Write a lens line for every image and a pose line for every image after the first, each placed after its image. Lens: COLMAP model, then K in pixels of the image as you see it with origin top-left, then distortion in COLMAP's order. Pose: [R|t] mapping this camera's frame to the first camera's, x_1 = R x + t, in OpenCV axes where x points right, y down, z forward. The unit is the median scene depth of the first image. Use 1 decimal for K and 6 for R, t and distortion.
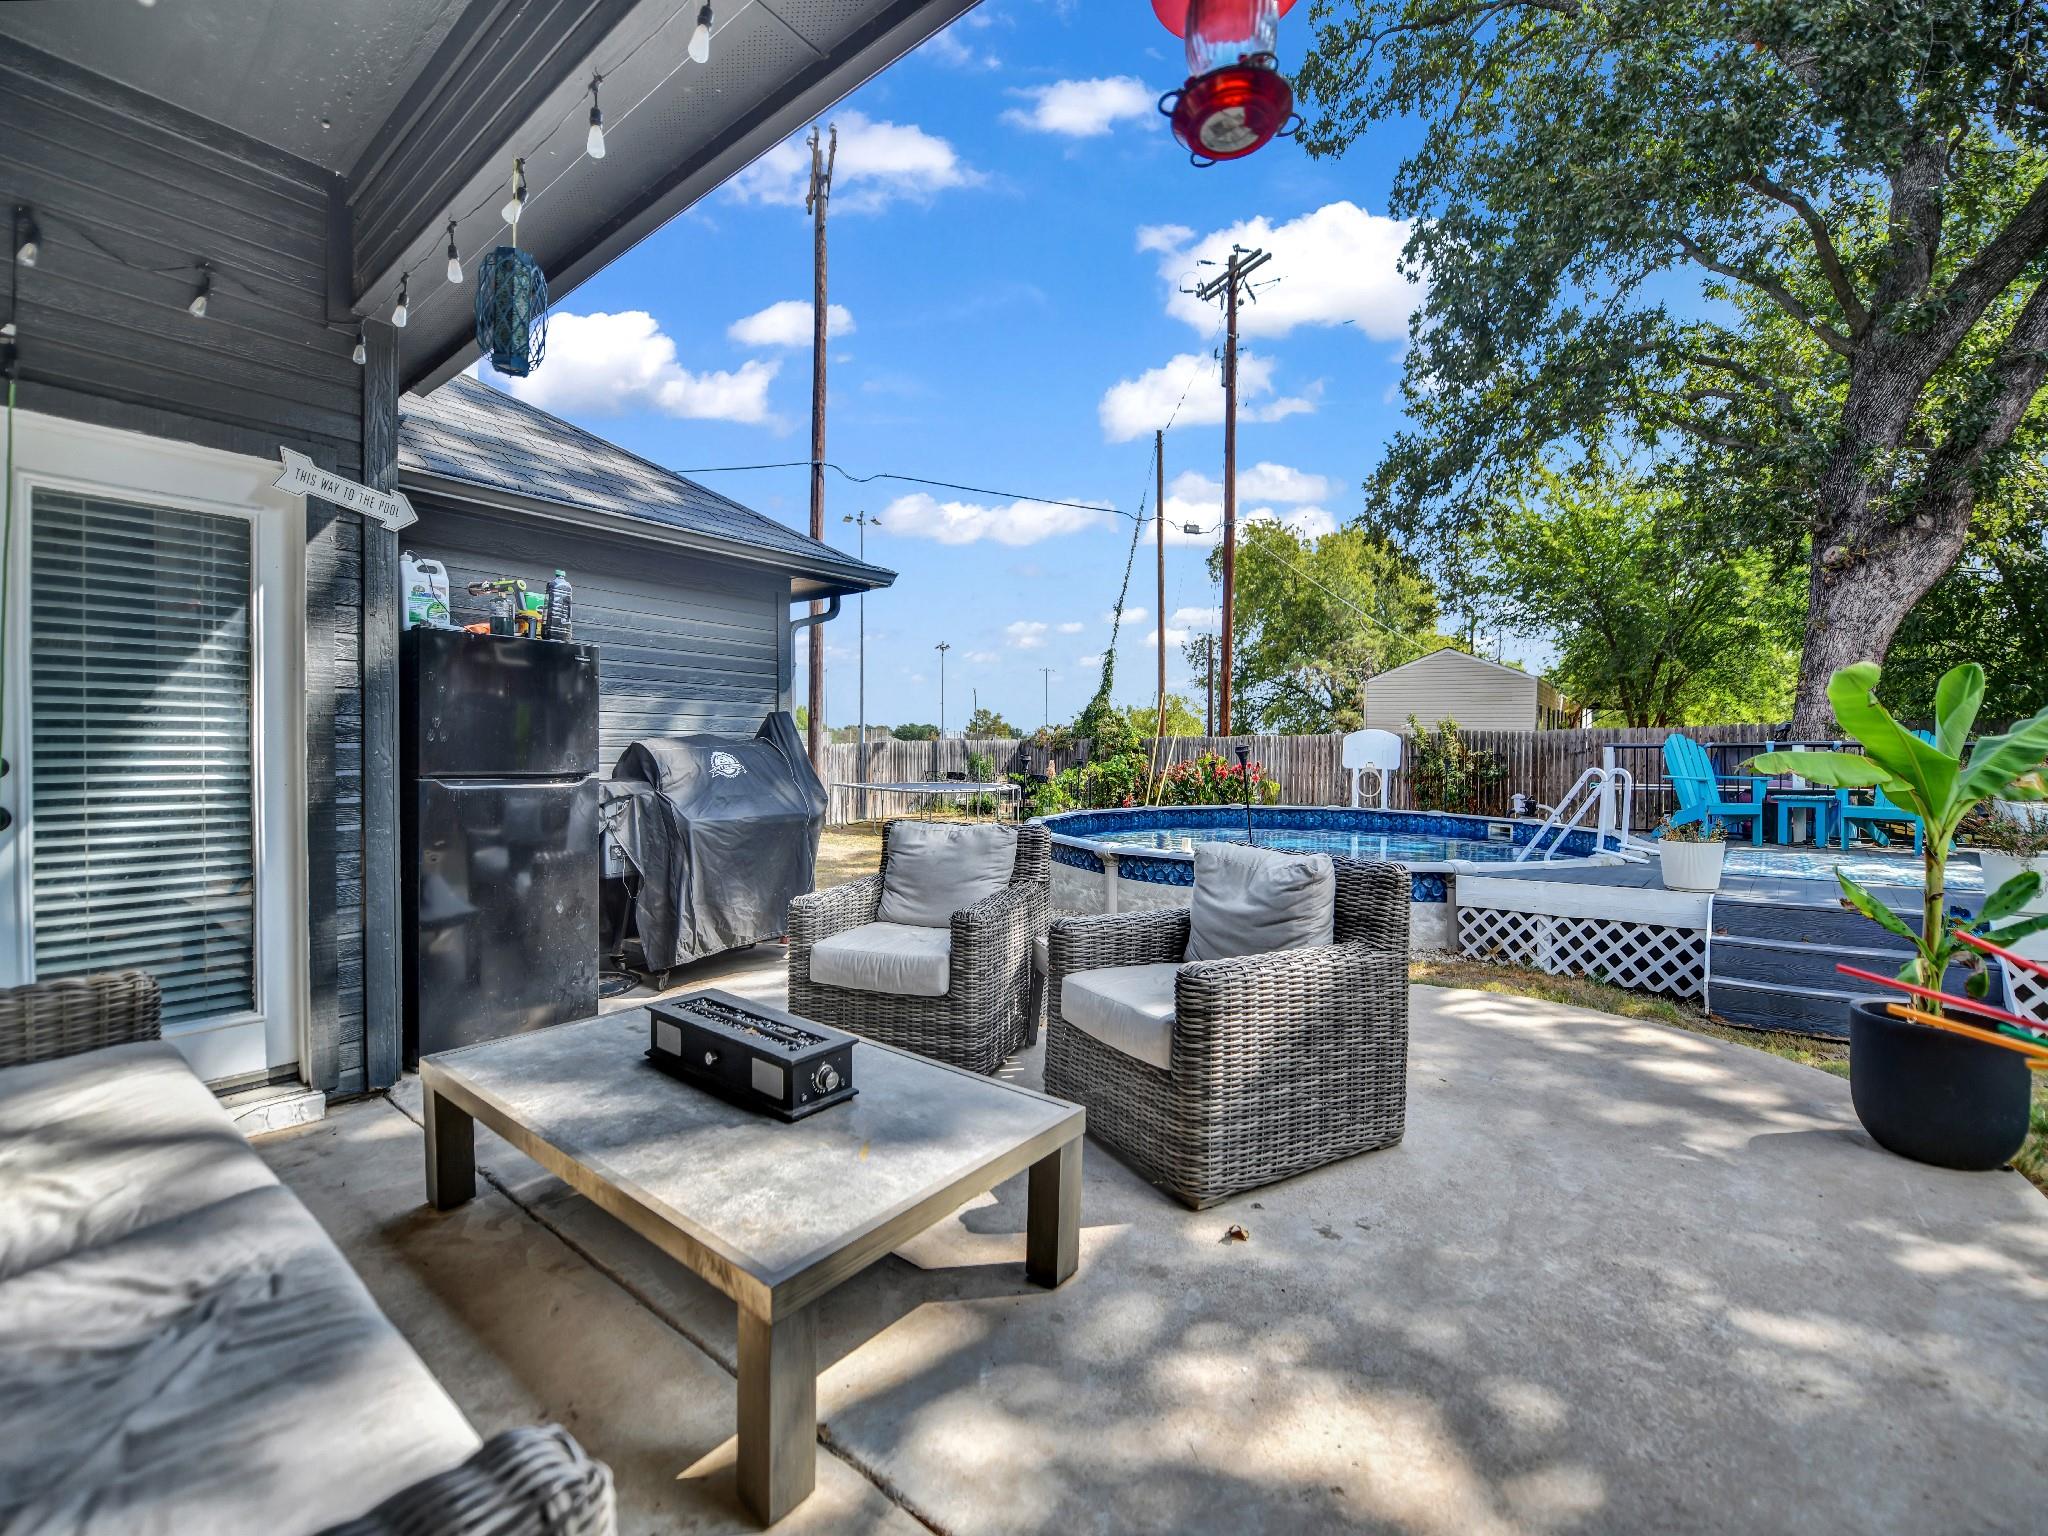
lens RADIAL K [[849.7, 0, 1026.9], [0, 849.7, 743.9], [0, 0, 1]] dist [-0.001857, -0.000038]
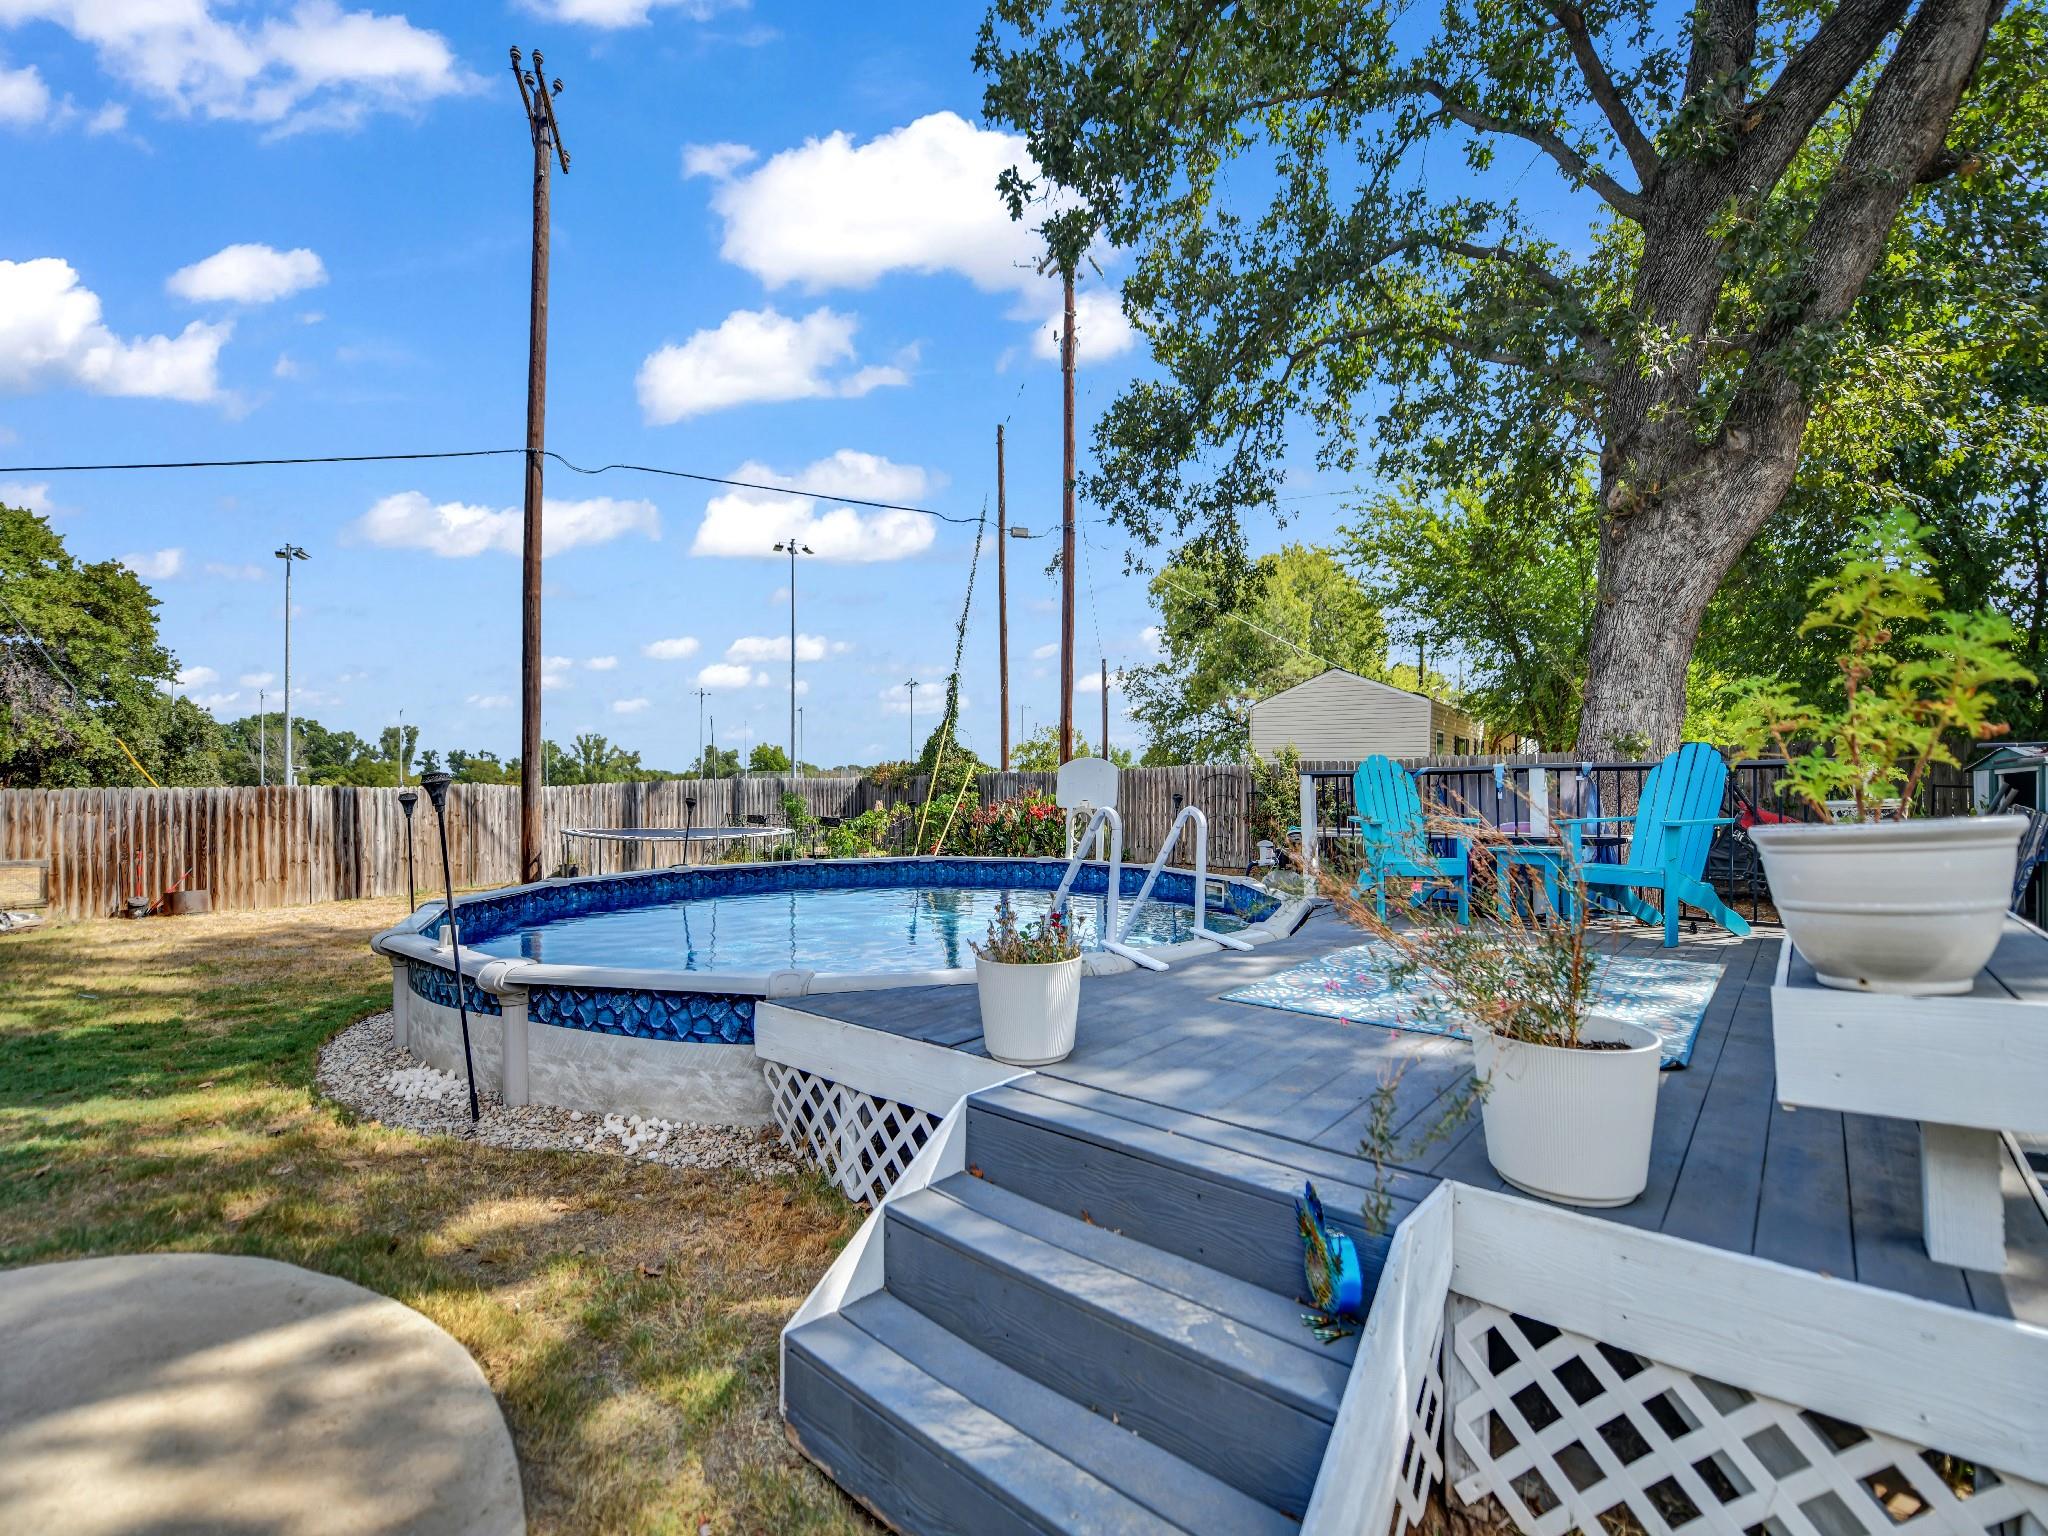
lens RADIAL K [[886.9, 0, 1034.8], [0, 886.9, 772.4], [0, 0, 1]] dist [-0.000184, -0.000456]
pose [[0.999962, -0.005863, 0.006506, 0.441301], [0.005792, 0.999924, 0.010875, -0.042916], [-0.006569, -0.010837, 0.999920, 0.180422]]
